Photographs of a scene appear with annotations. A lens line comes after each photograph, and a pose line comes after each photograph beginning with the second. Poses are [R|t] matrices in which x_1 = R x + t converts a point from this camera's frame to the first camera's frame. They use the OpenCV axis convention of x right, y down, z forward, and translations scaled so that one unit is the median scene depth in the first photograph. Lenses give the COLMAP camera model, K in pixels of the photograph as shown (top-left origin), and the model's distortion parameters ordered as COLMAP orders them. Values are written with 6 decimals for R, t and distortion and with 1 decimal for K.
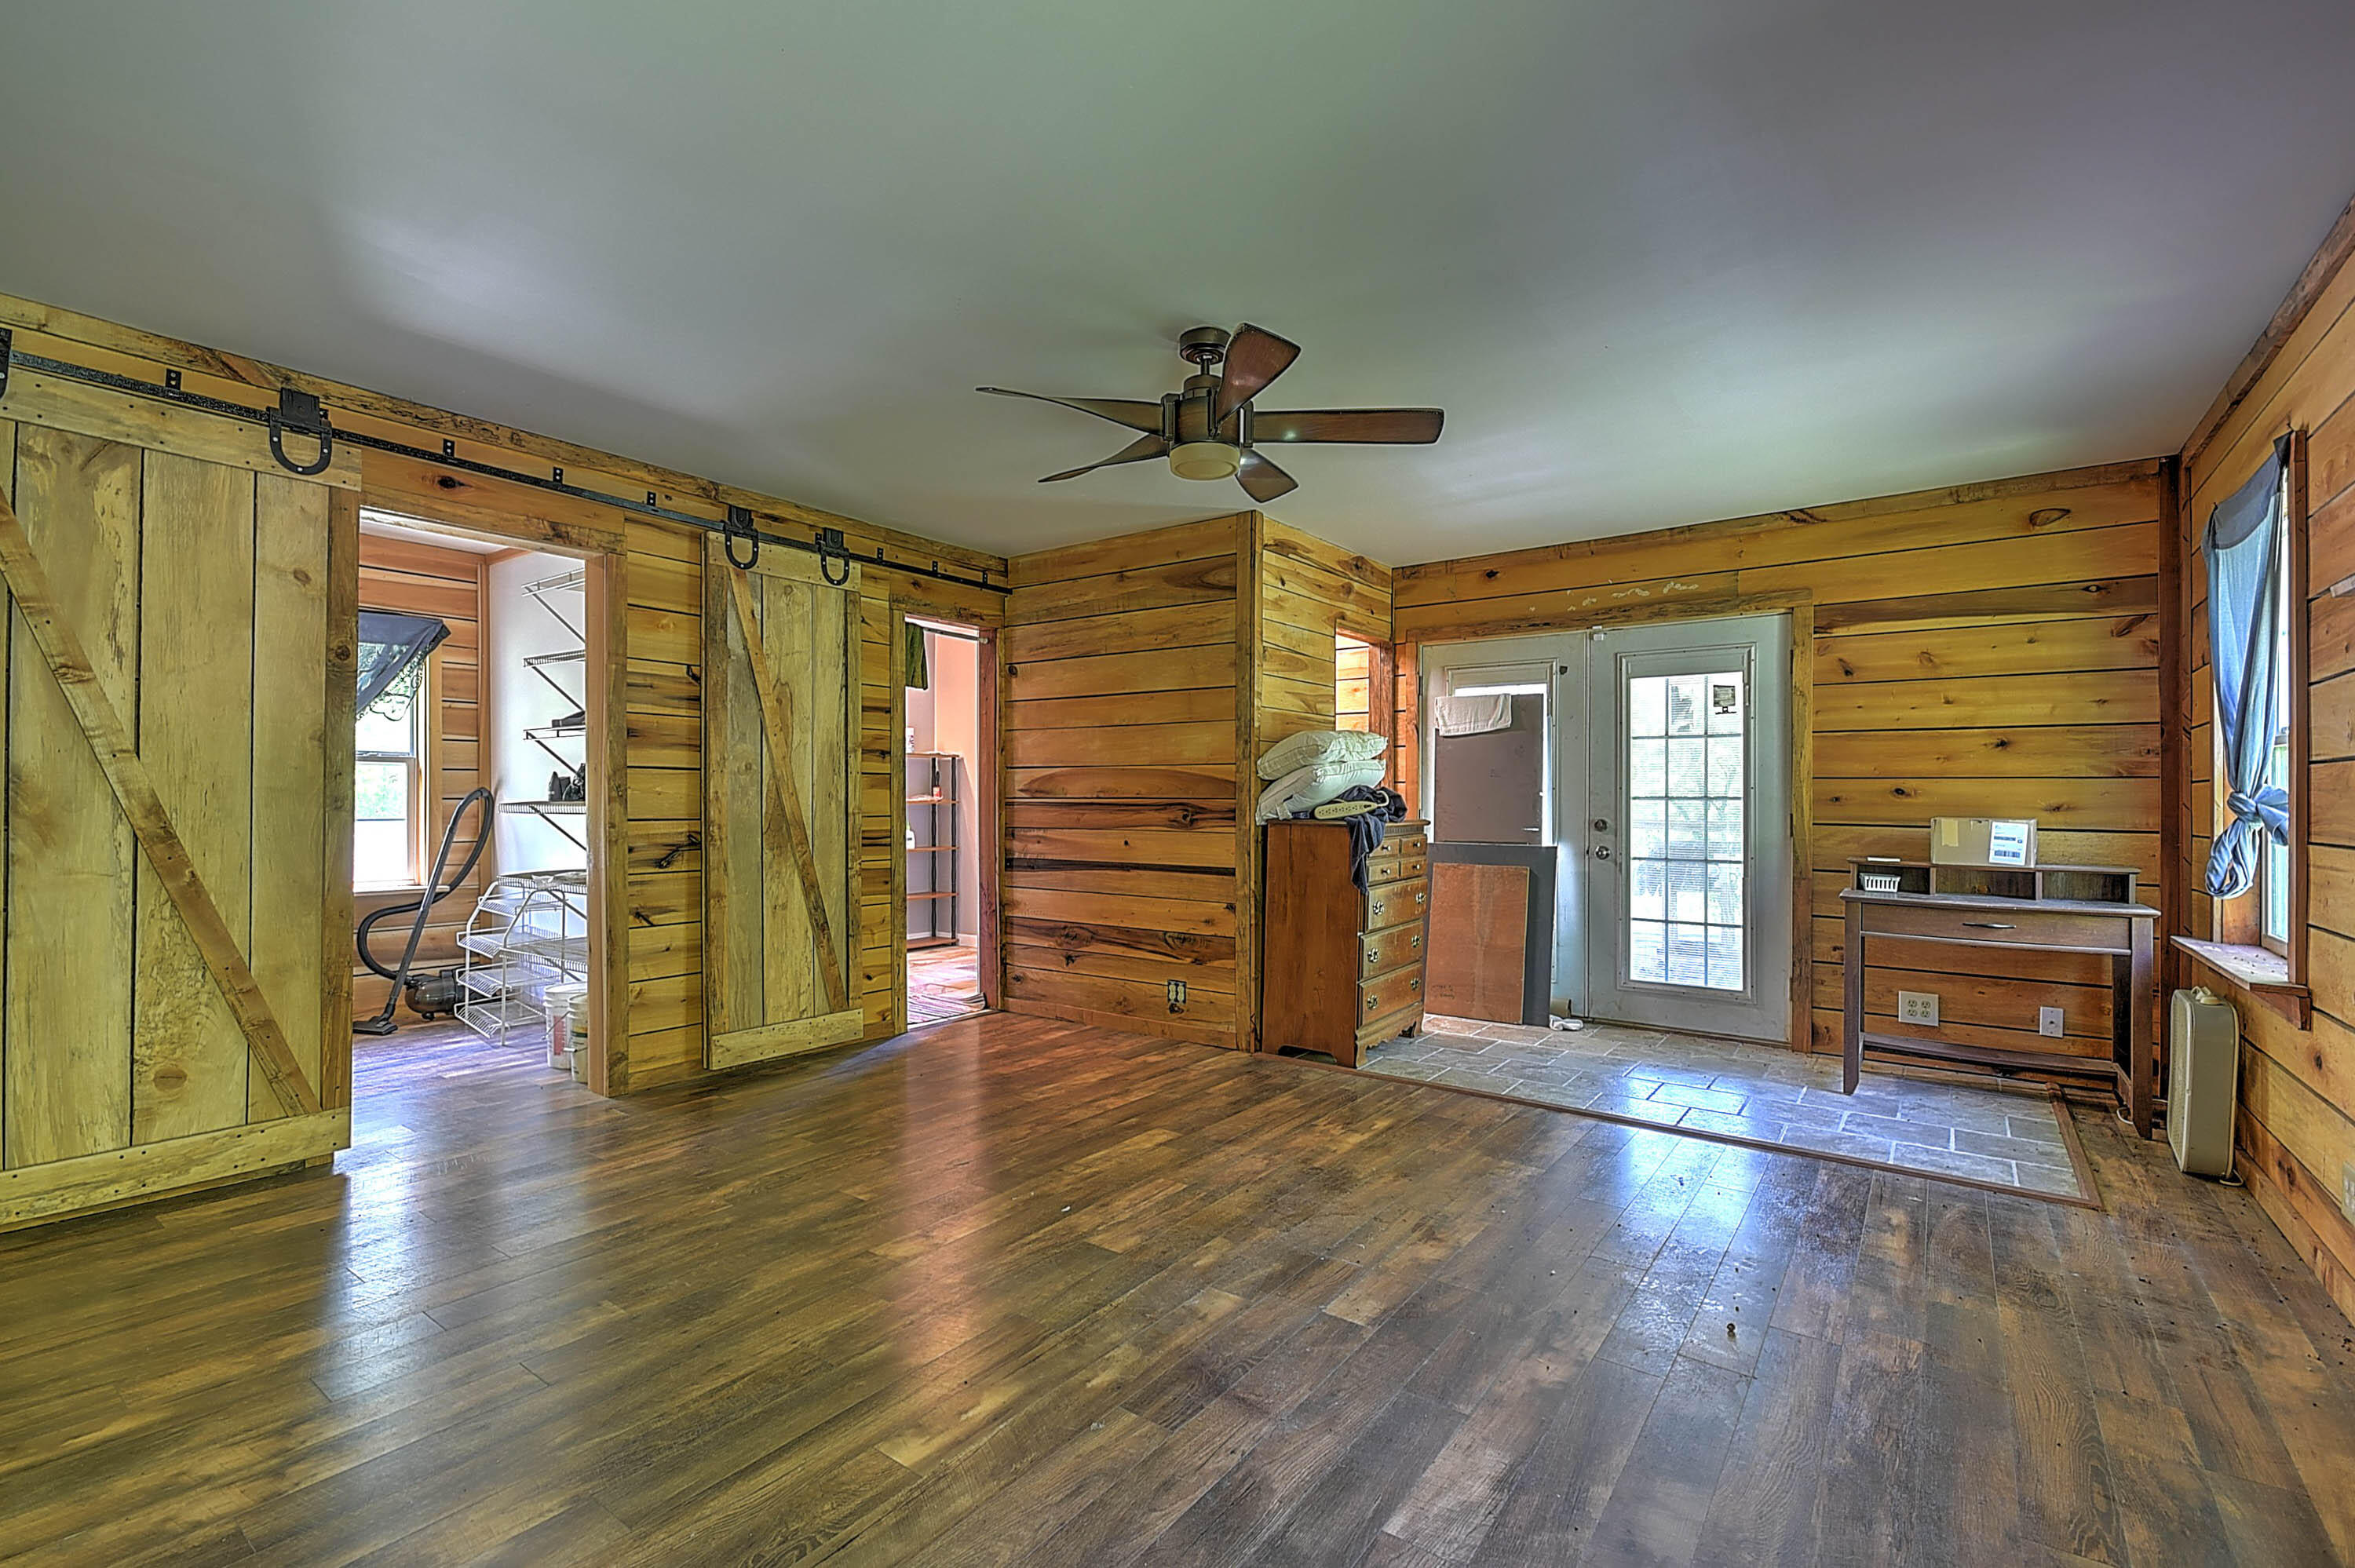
lens RADIAL K [[1032.8, 0, 1169.7], [0, 1032.8, 796.0], [0, 0, 1]] dist [0.007413, -0.000133]
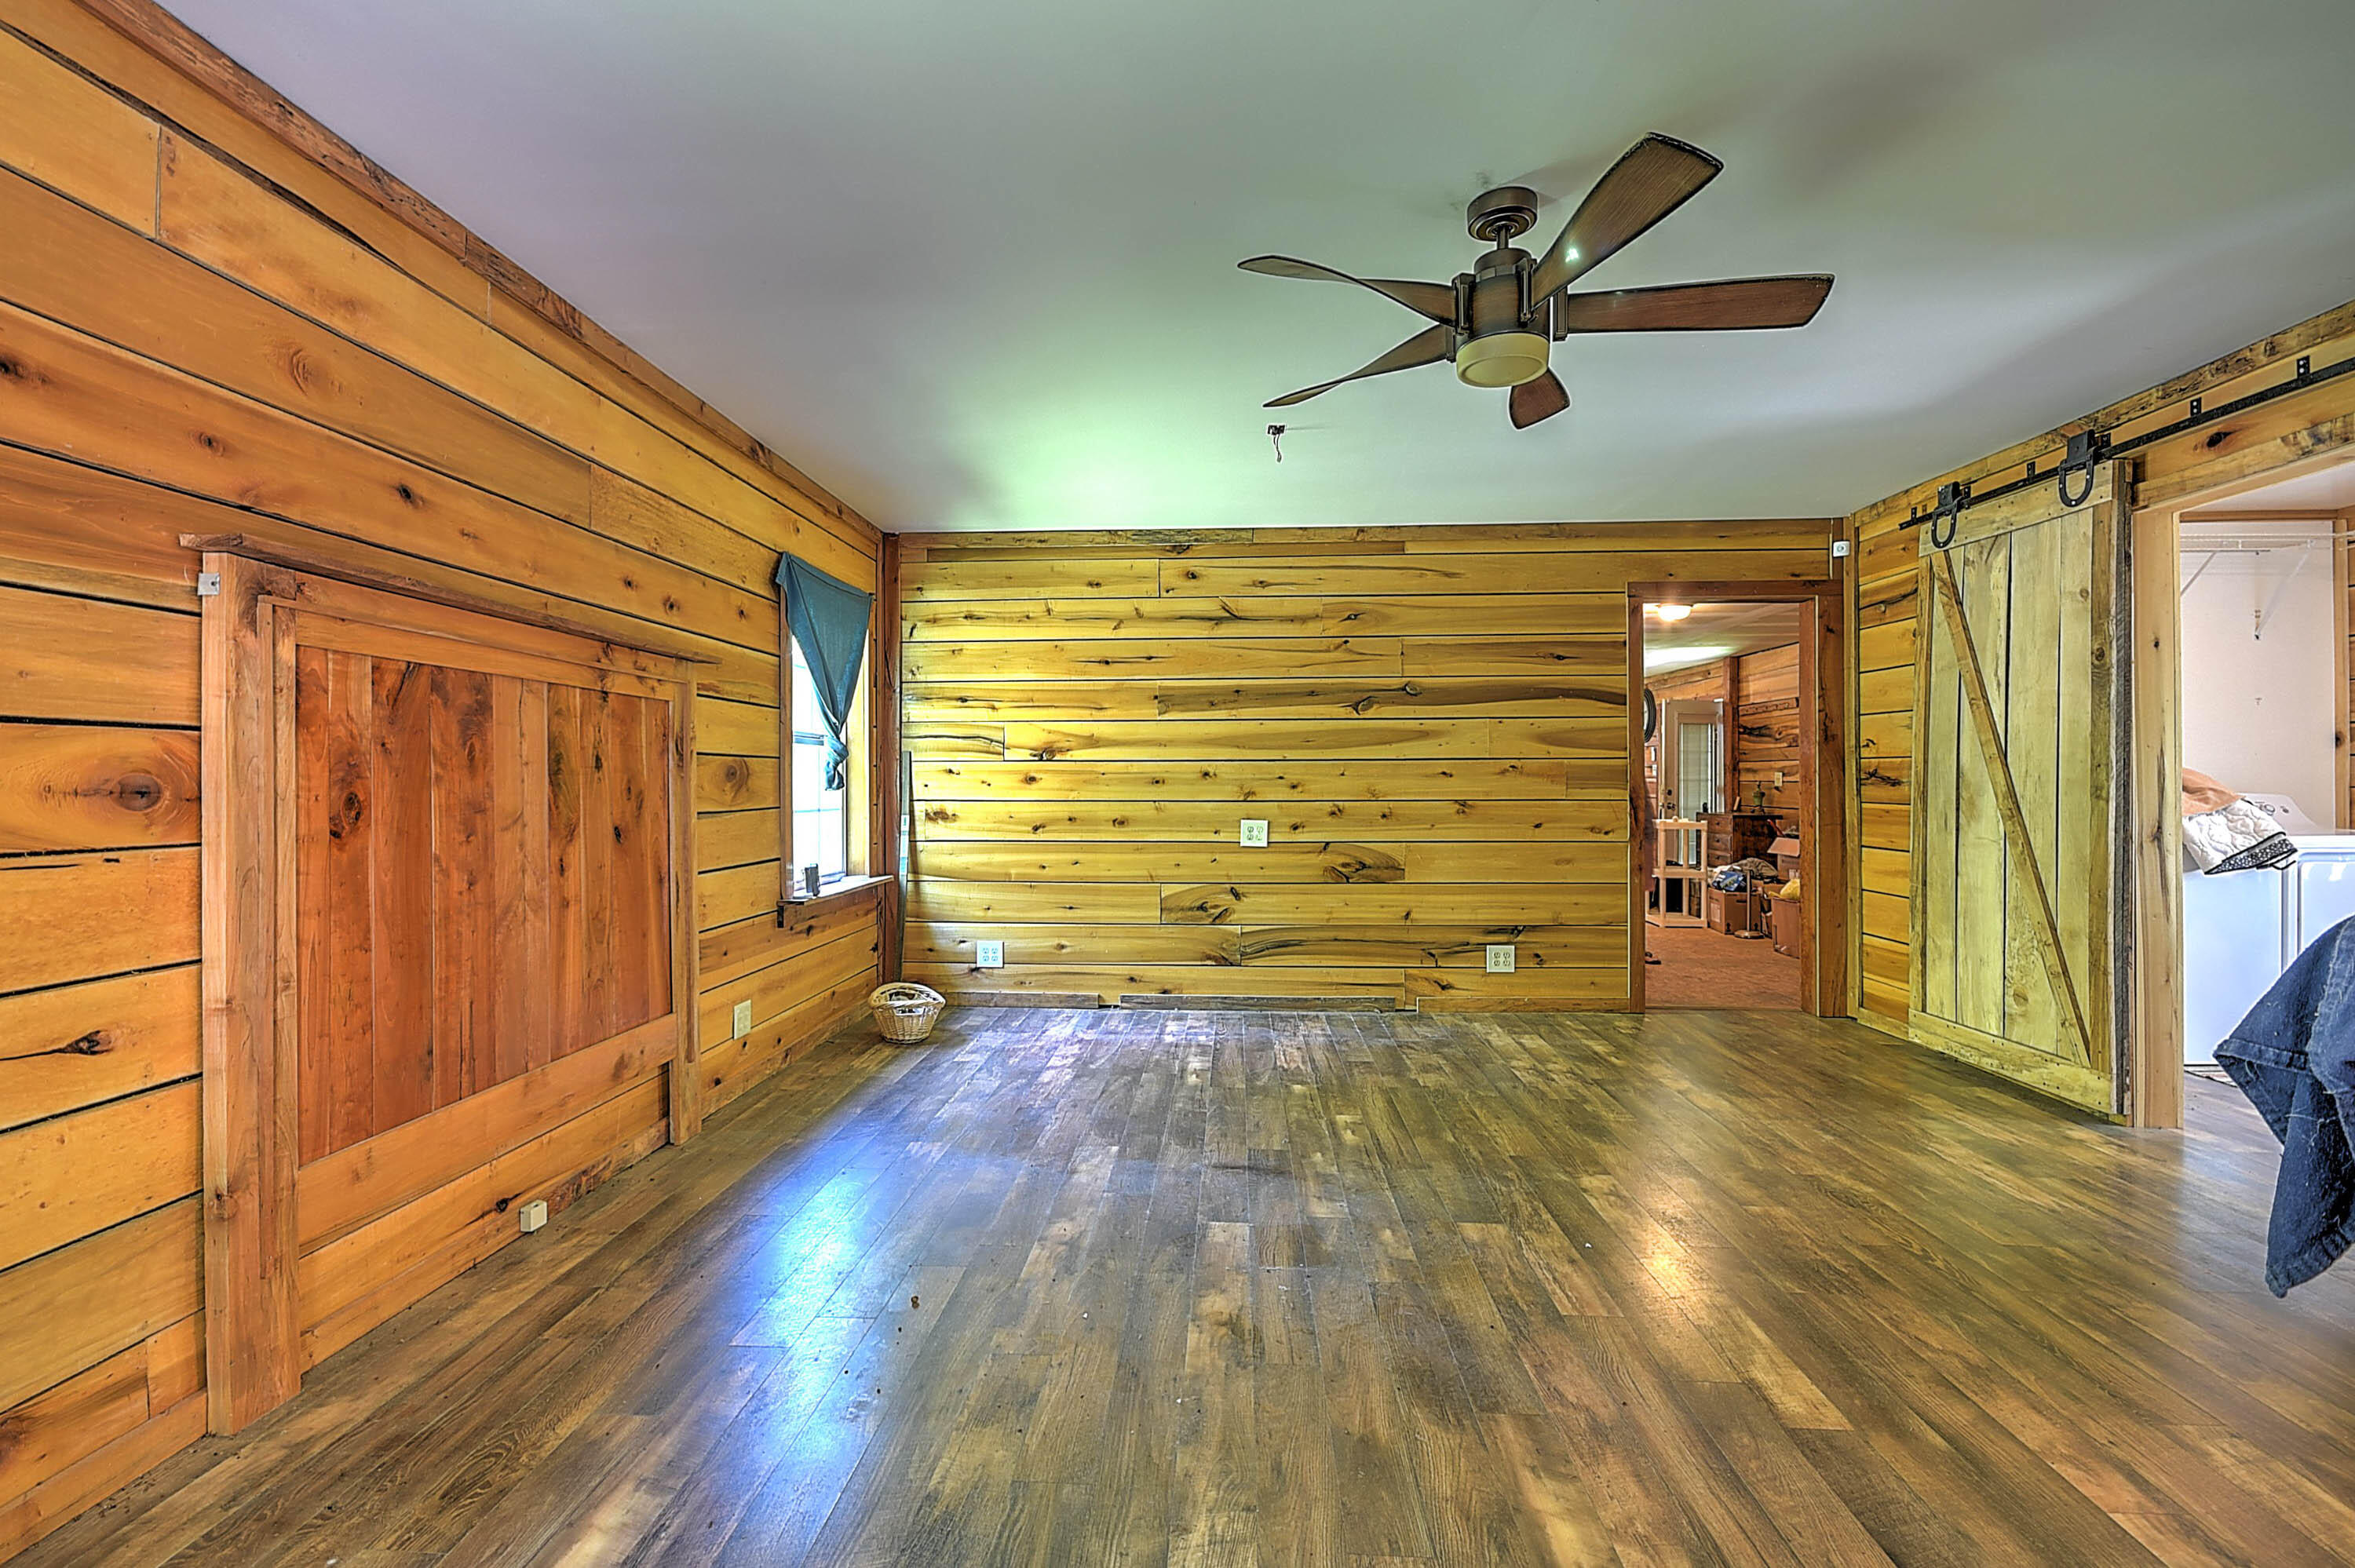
lens RADIAL K [[1043.1, 0, 1167.7], [0, 1043.1, 789.2], [0, 0, 1]] dist [0.003066, -0.000846]
pose [[-0.840998, -0.000610, -0.541038, 0.430370], [-0.002344, 0.999994, 0.002517, 0.002335], [0.541033, 0.003385, -0.840994, 0.968747]]
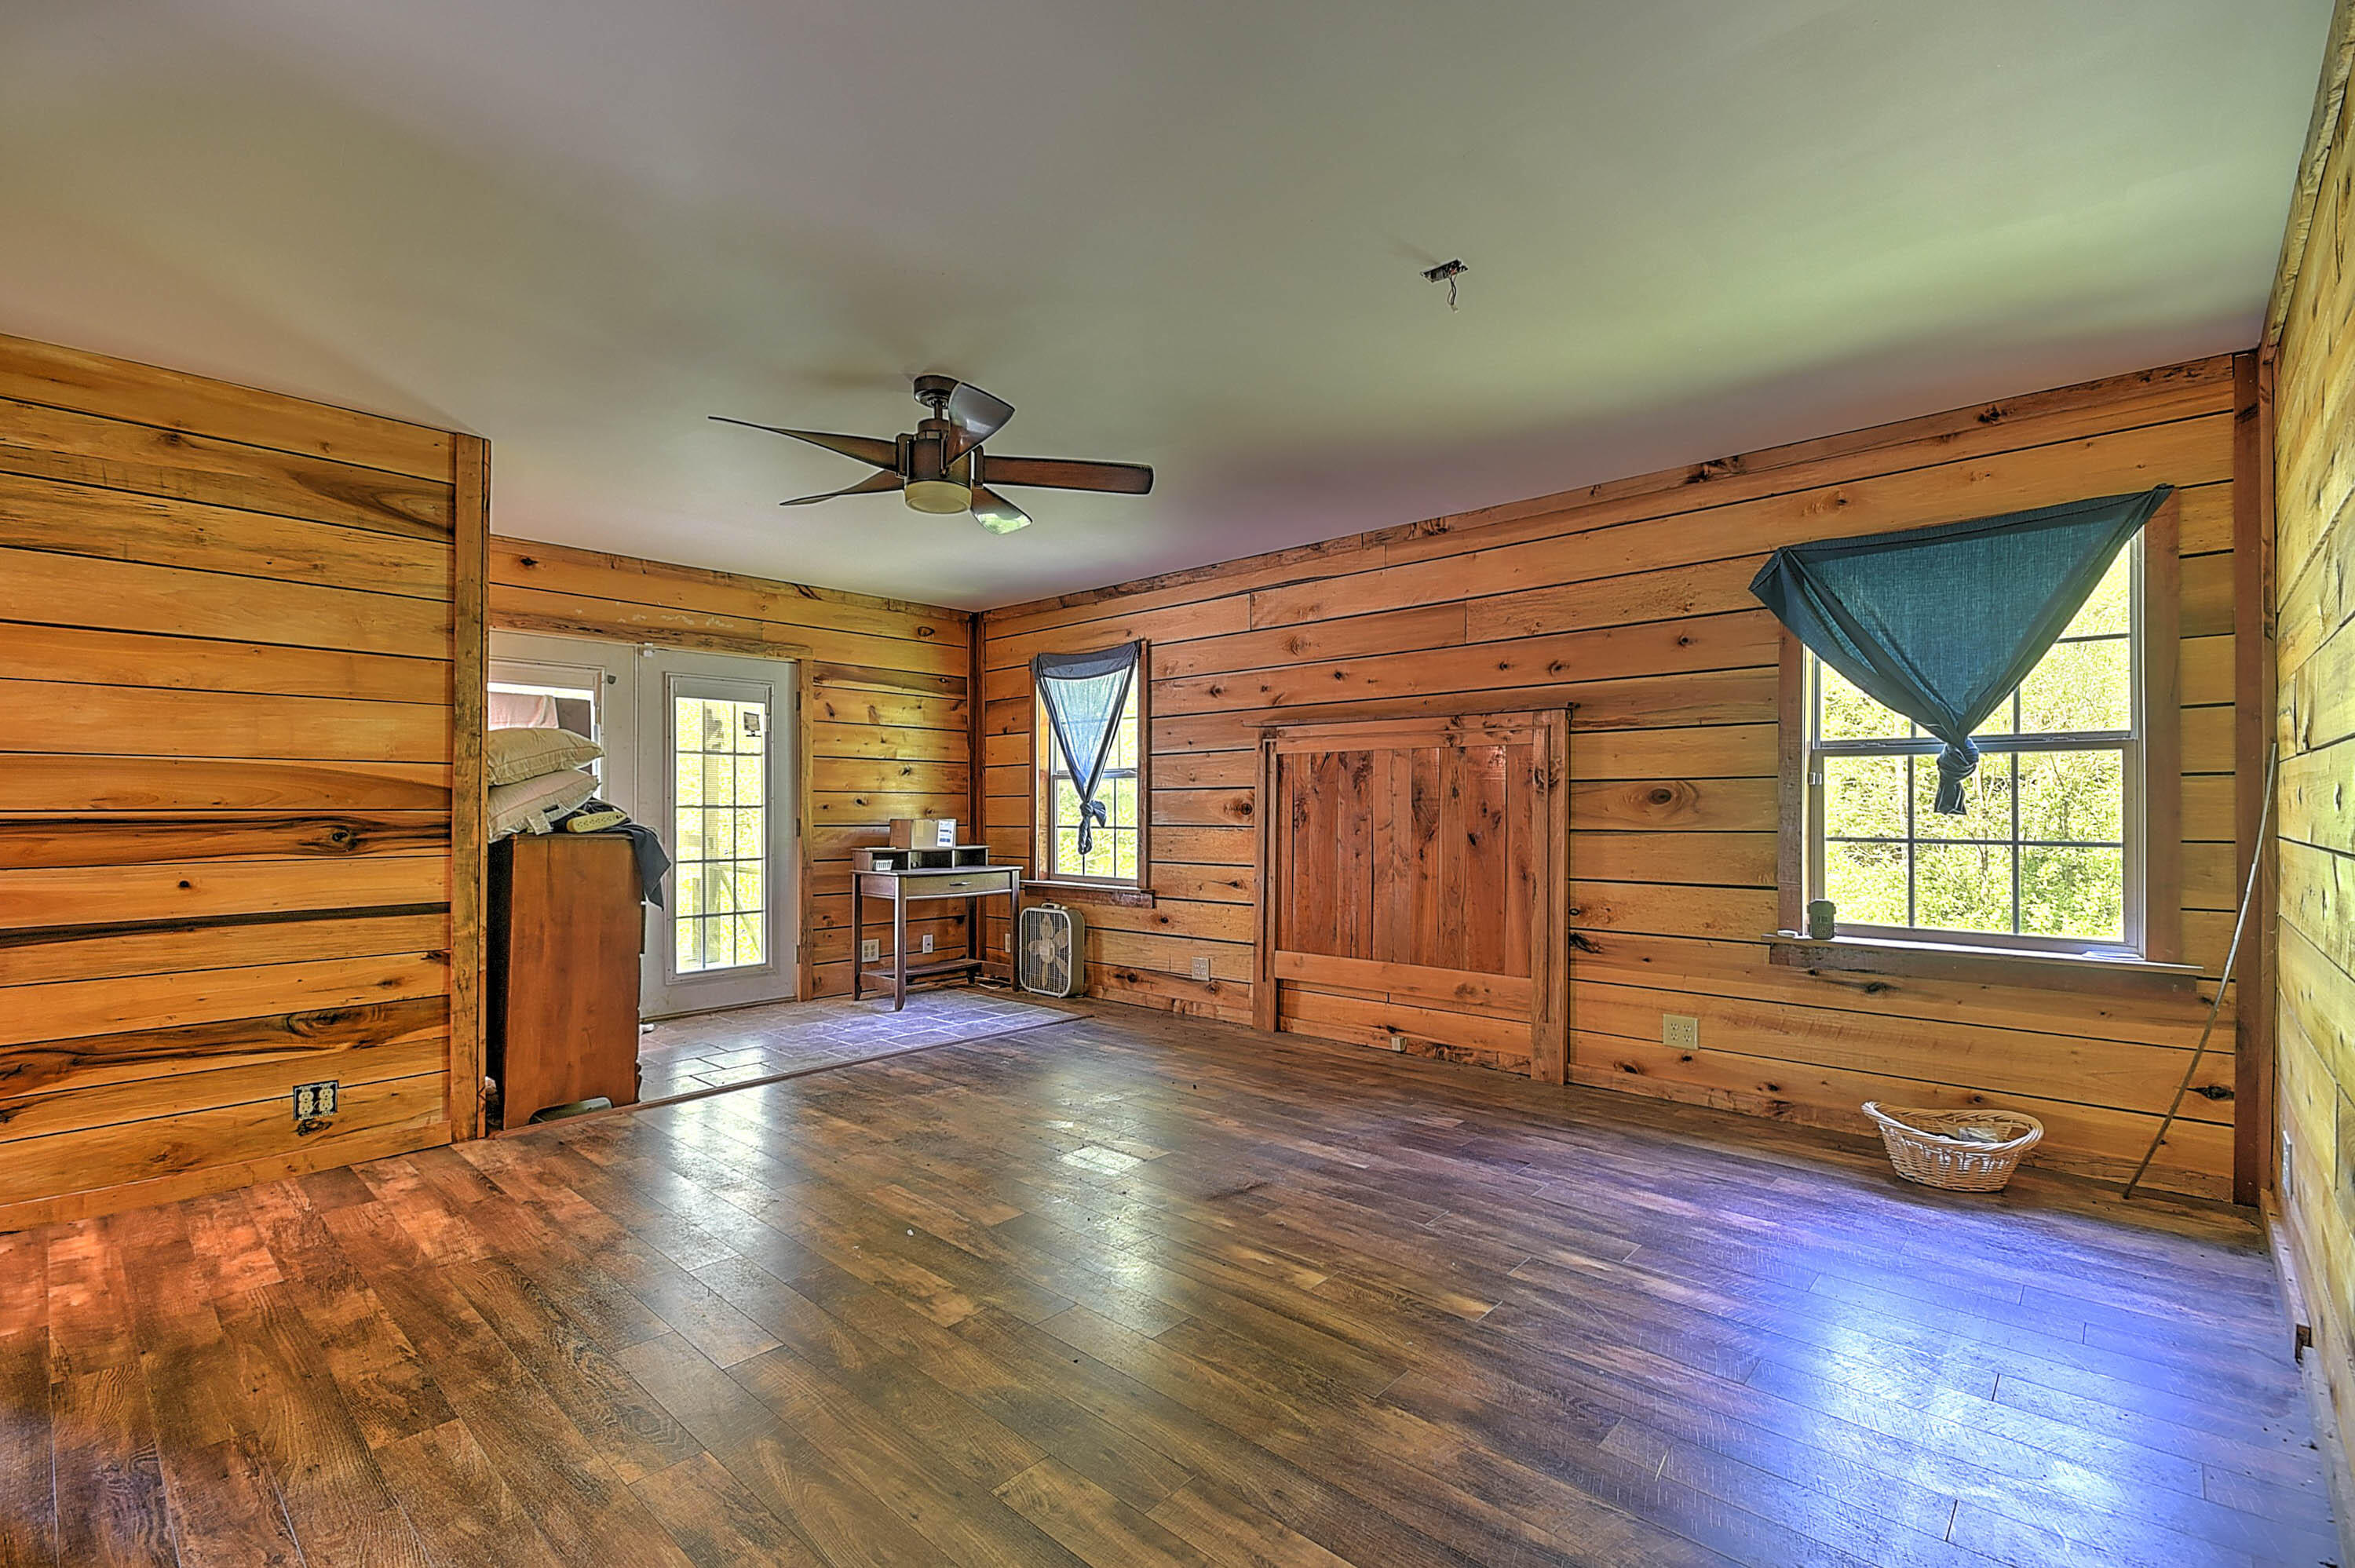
lens RADIAL K [[1030.5, 0, 1177.2], [0, 1030.5, 795.9], [0, 0, 1]] dist [0.016147, -0.008674]
pose [[0.105300, 0.007035, 0.994416, -0.644959], [0.001363, 0.999973, -0.007218, -0.001149], [-0.994440, 0.002116, 0.105288, 0.403503]]
